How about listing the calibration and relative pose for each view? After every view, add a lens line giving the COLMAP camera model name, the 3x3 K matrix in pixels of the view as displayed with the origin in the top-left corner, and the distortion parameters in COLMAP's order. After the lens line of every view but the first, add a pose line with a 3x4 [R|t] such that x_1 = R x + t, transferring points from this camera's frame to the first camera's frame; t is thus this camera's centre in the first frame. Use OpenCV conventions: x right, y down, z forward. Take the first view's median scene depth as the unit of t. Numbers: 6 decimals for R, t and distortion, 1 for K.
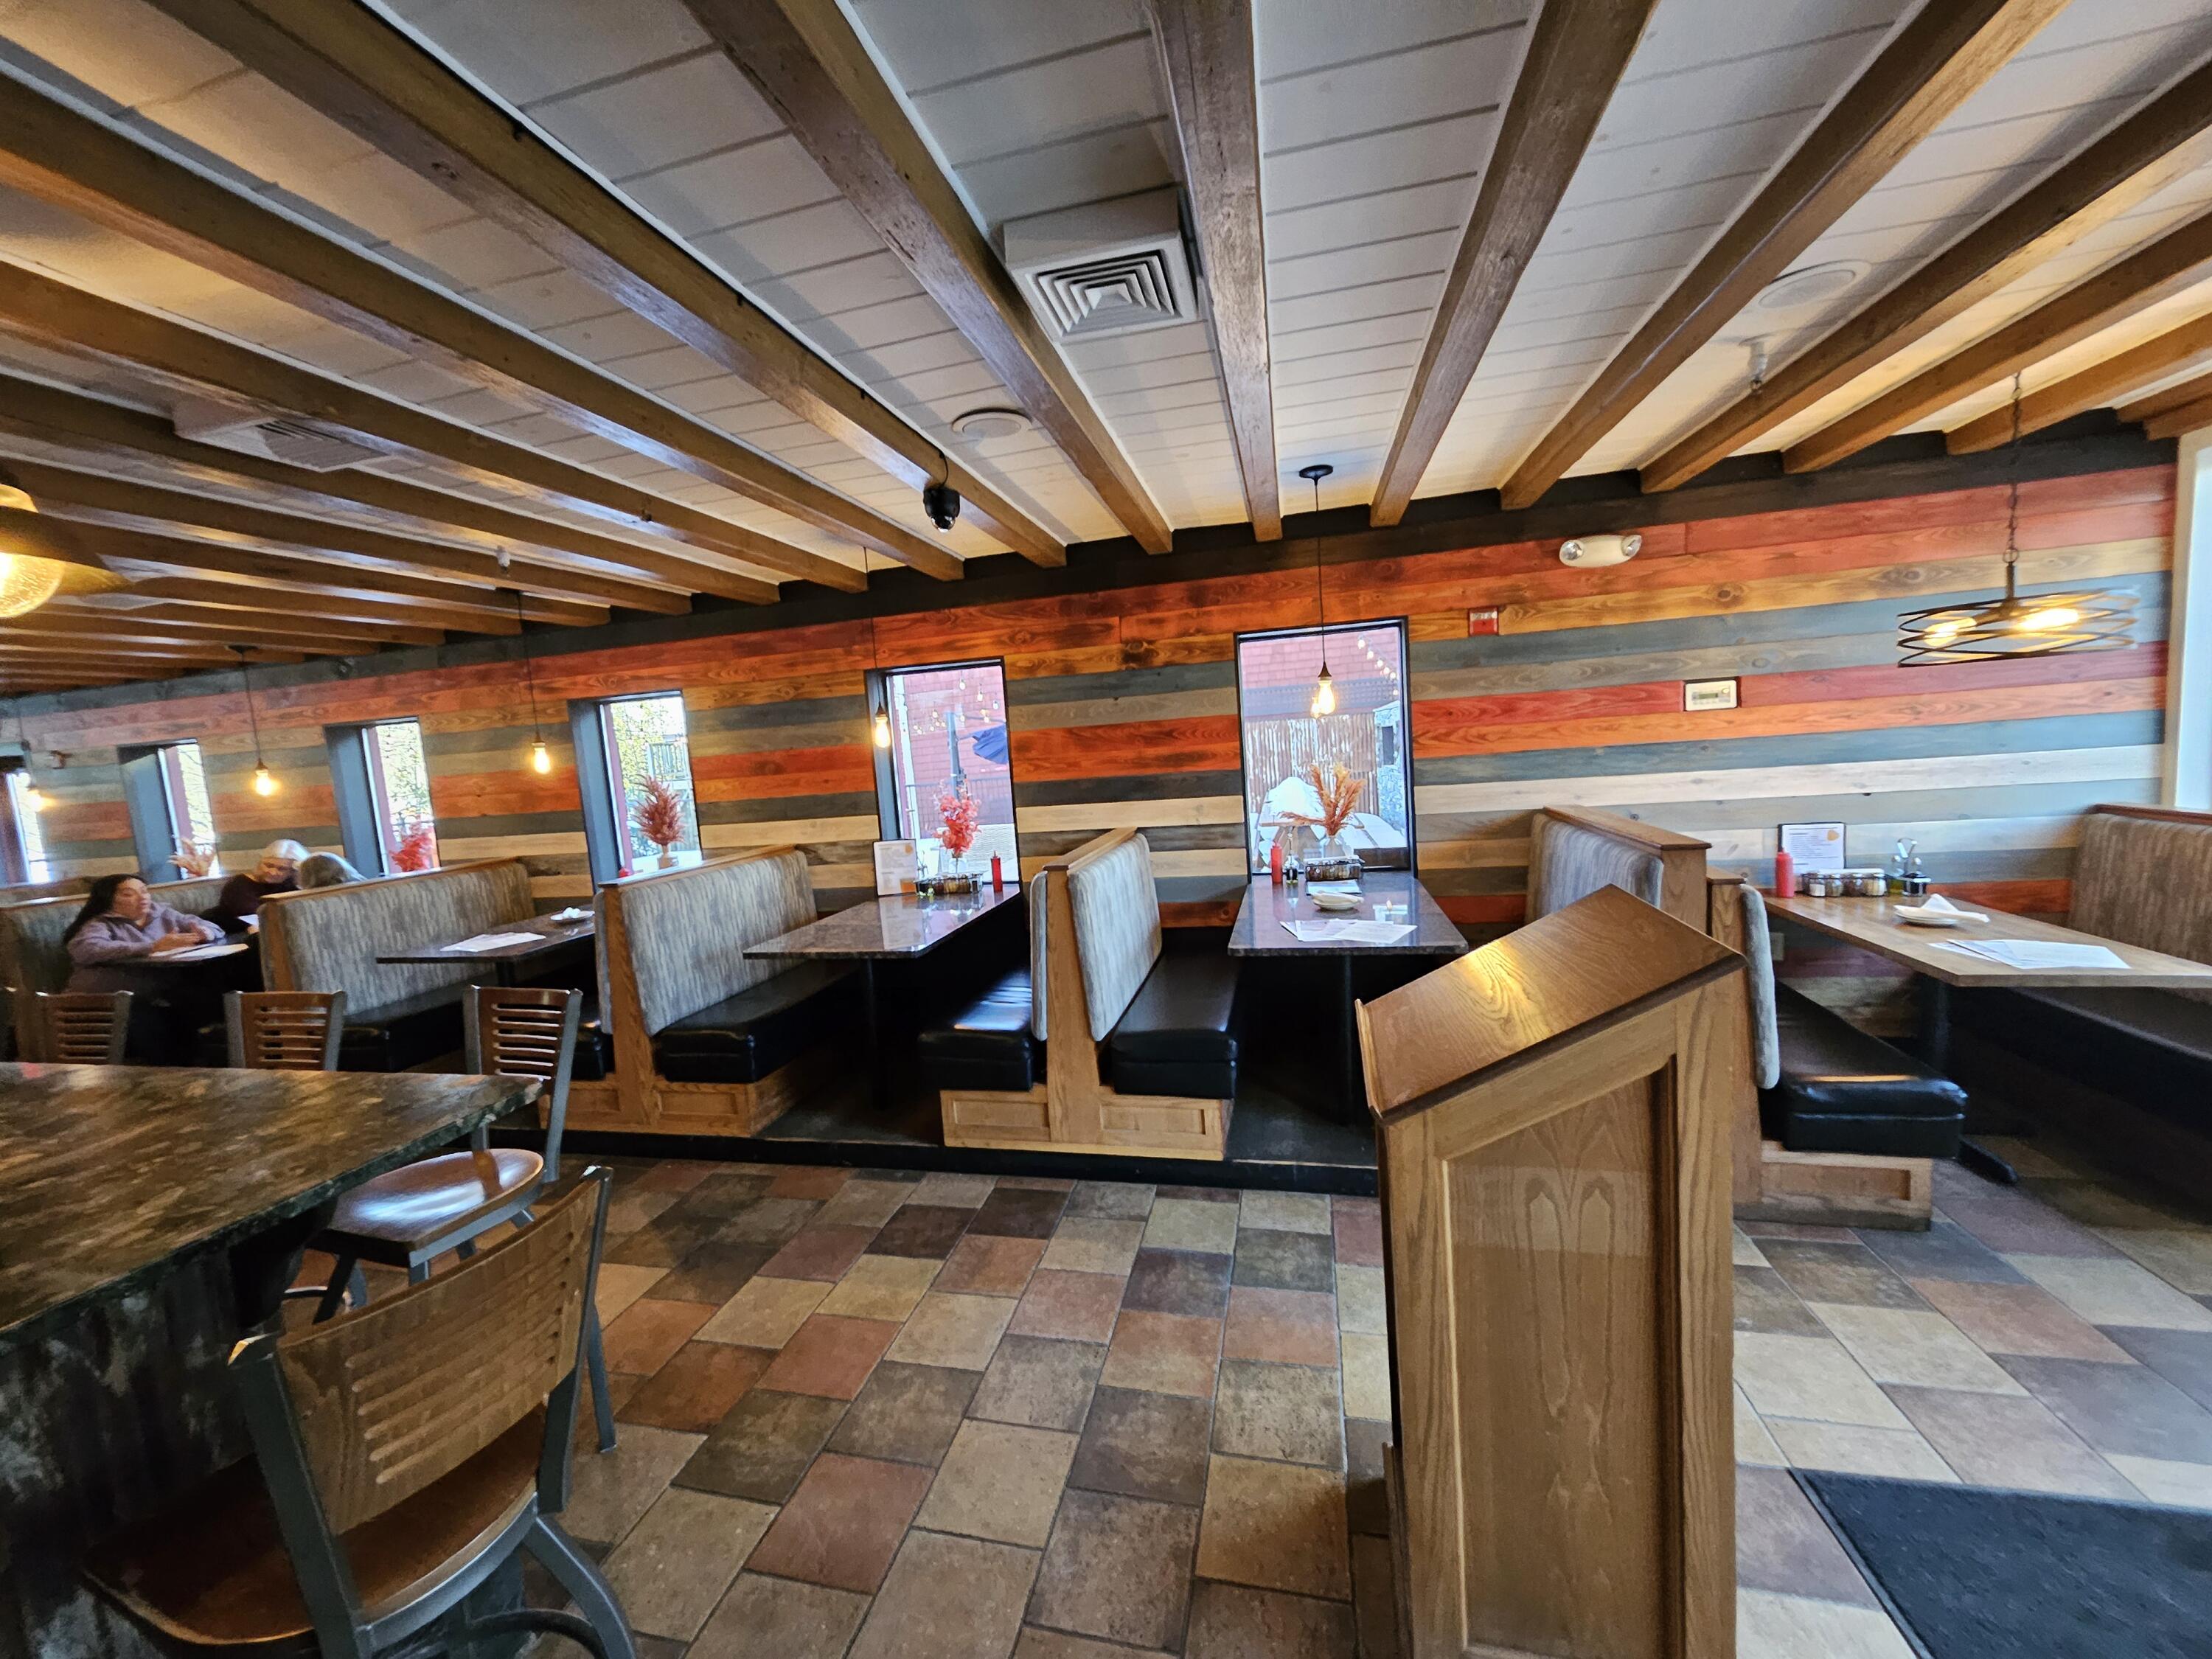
lens RADIAL K [[904.5, 0, 1057.6], [0, 904.5, 838.6], [0, 0, 1]] dist [0.007970, -0.000230]
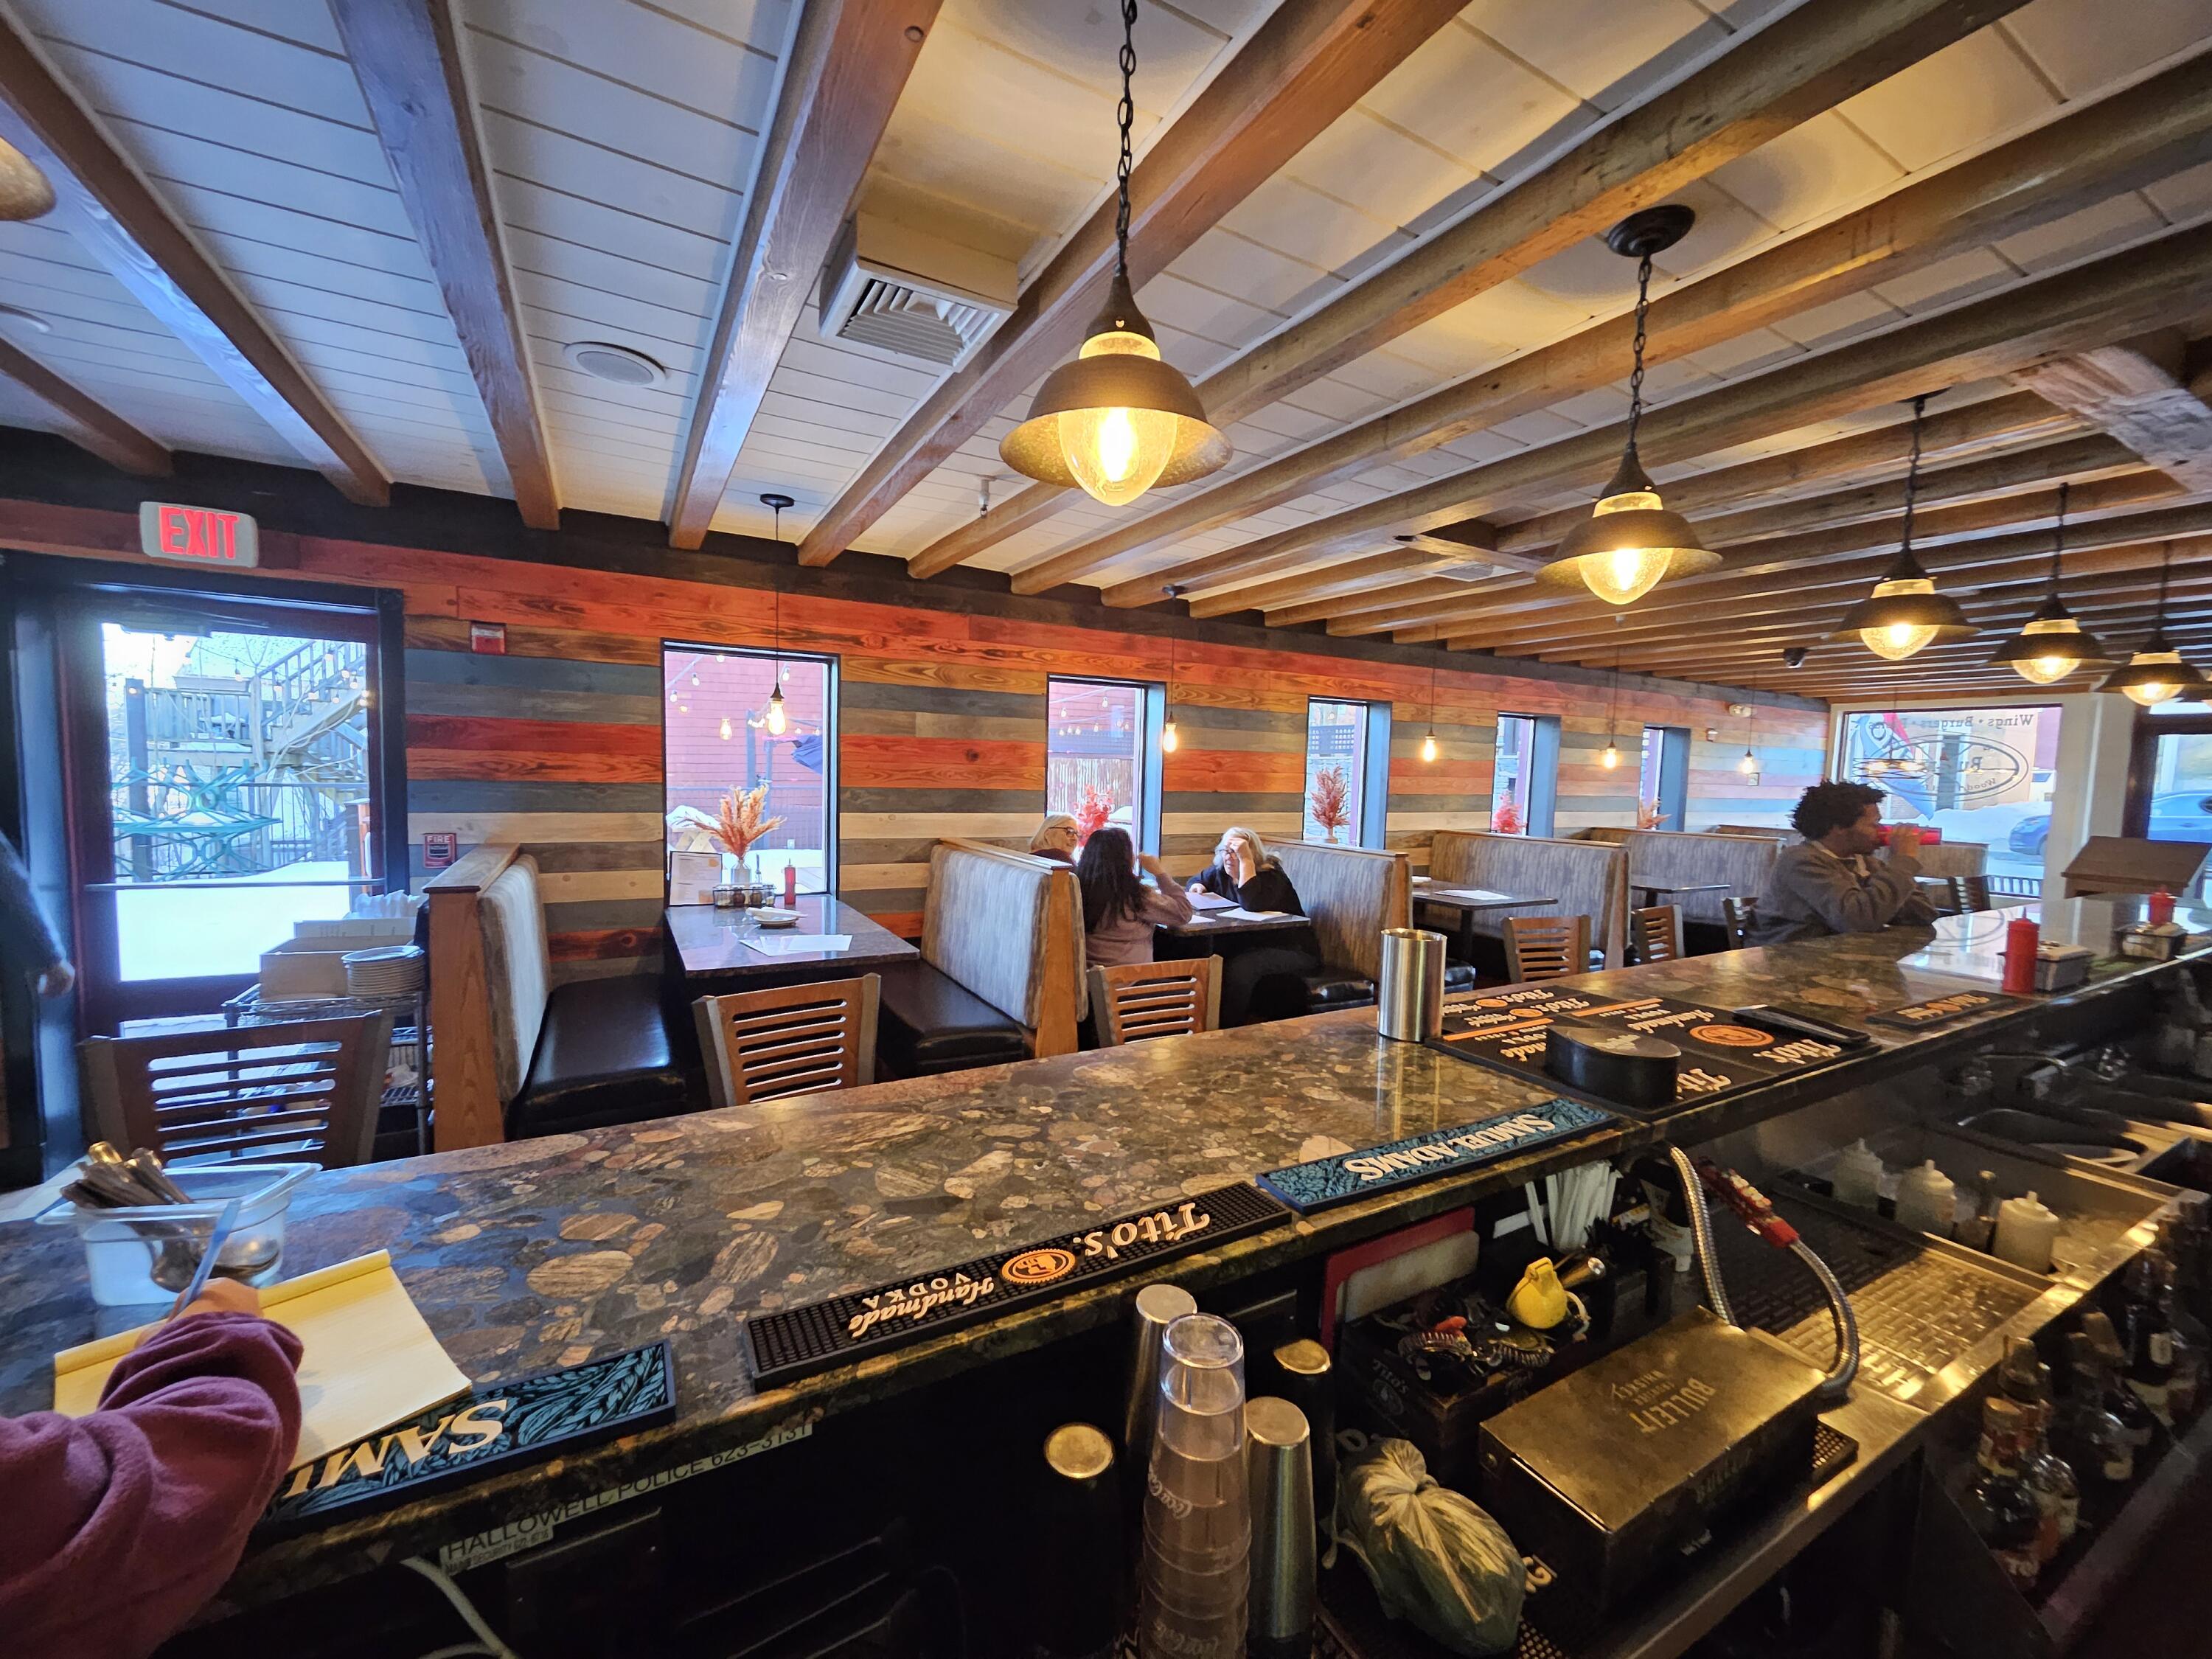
lens RADIAL K [[884.3, 0, 1106.0], [0, 884.3, 829.5], [0, 0, 1]] dist [0.020937, -0.000029]
pose [[0.713228, 0.043827, 0.699561, -0.126373], [-0.015360, 0.998781, -0.046912, 0.006217], [-0.700764, 0.022713, 0.713032, 0.032718]]
